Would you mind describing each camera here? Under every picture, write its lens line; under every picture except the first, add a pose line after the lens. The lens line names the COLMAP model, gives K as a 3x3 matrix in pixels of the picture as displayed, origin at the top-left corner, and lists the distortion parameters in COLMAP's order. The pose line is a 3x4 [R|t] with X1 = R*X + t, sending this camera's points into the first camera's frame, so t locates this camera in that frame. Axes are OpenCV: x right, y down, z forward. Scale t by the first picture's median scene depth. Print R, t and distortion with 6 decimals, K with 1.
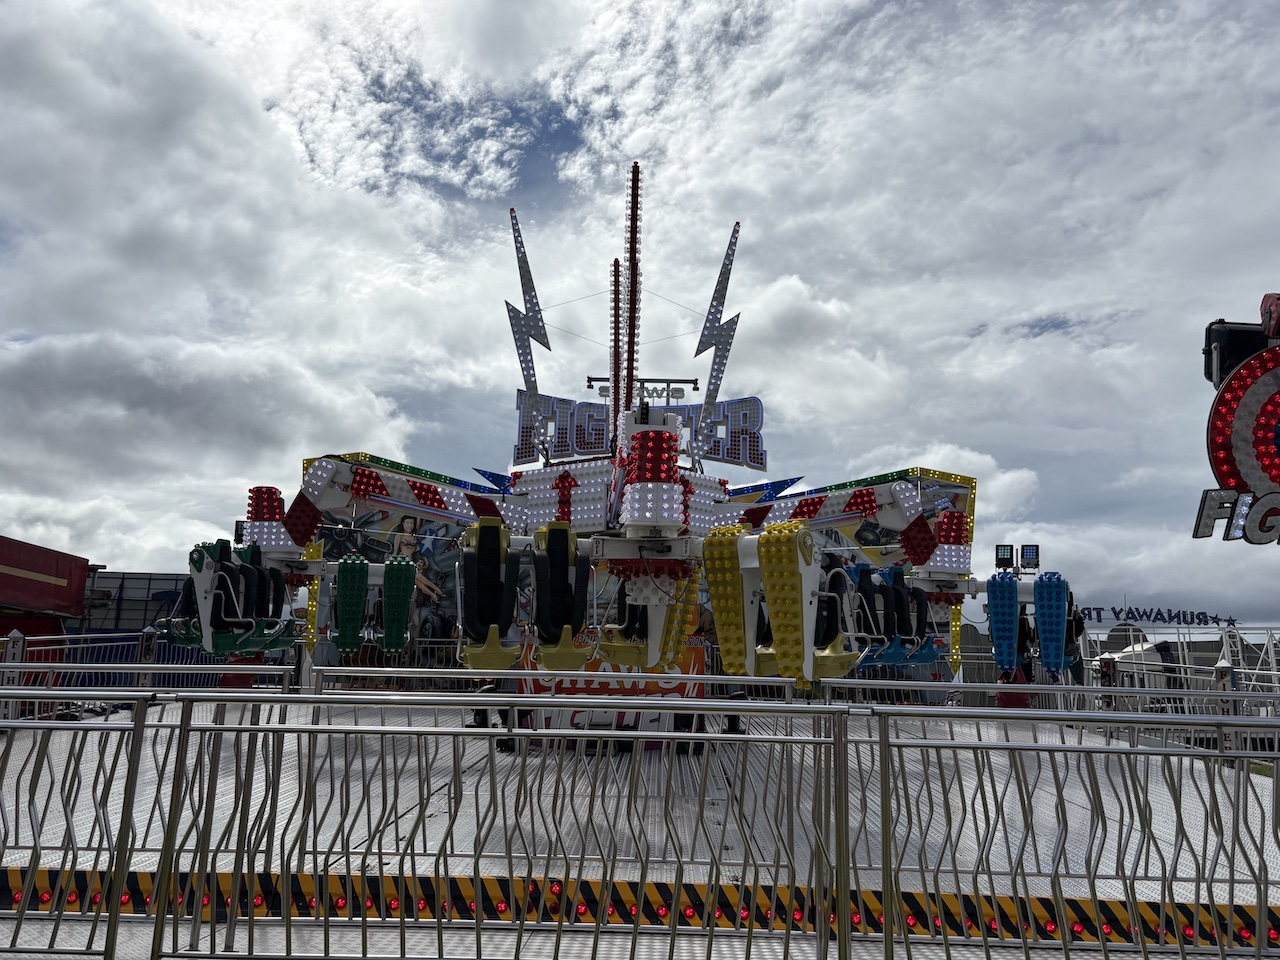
lens RADIAL K [[982.7, 0, 637.1], [0, 982.7, 478.5], [0, 0, 1]] dist [0.075339, -0.059284]
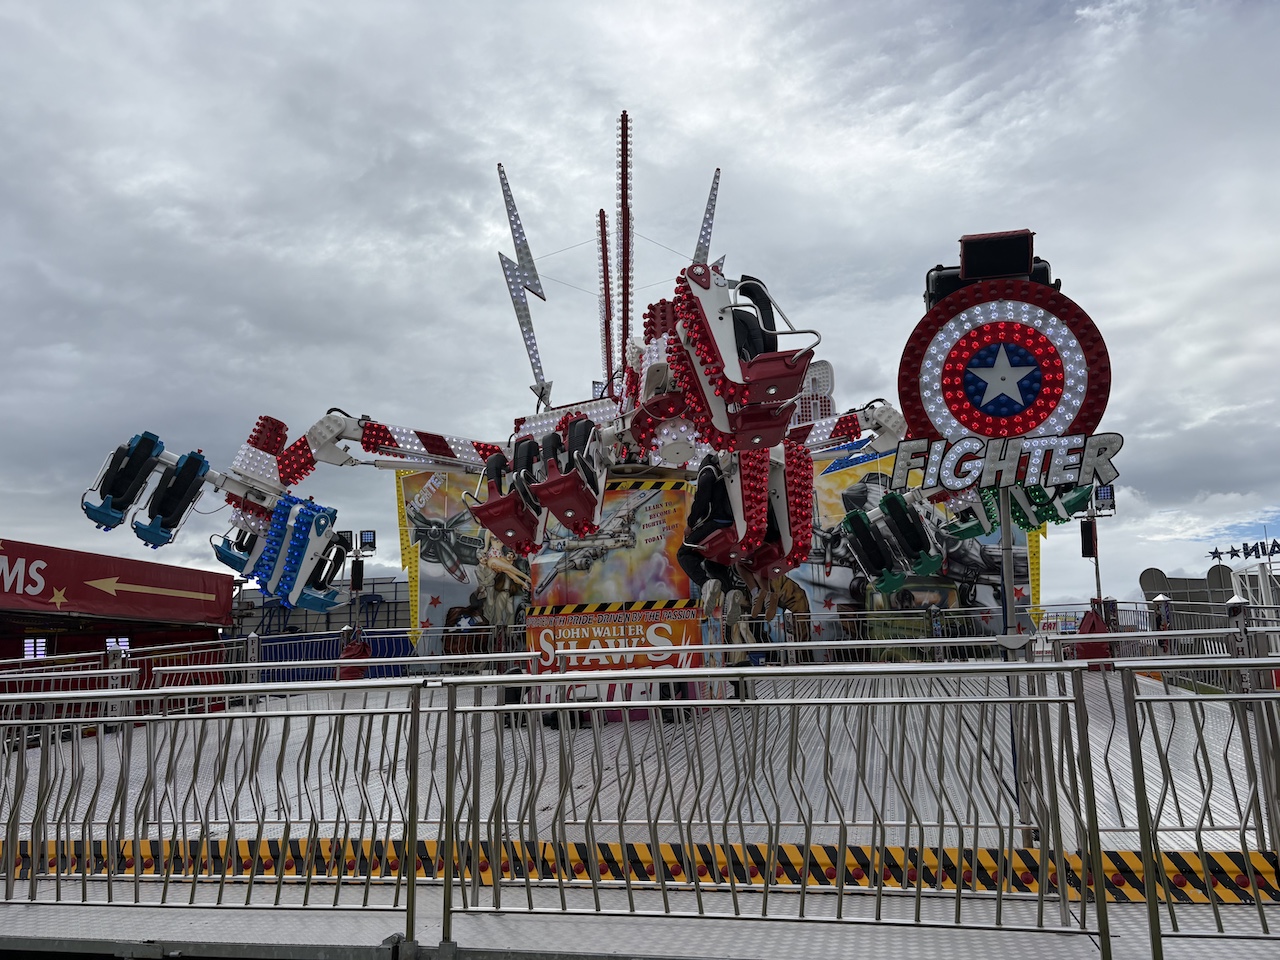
lens RADIAL K [[969.7, 0, 641.4], [0, 969.7, 482.6], [0, 0, 1]] dist [0.034033, 0.001687]
pose [[0.974214, -0.094218, -0.205013, 0.238666], [0.099940, 0.994836, 0.017710, 0.004236], [0.202286, -0.037742, 0.978599, -0.006431]]
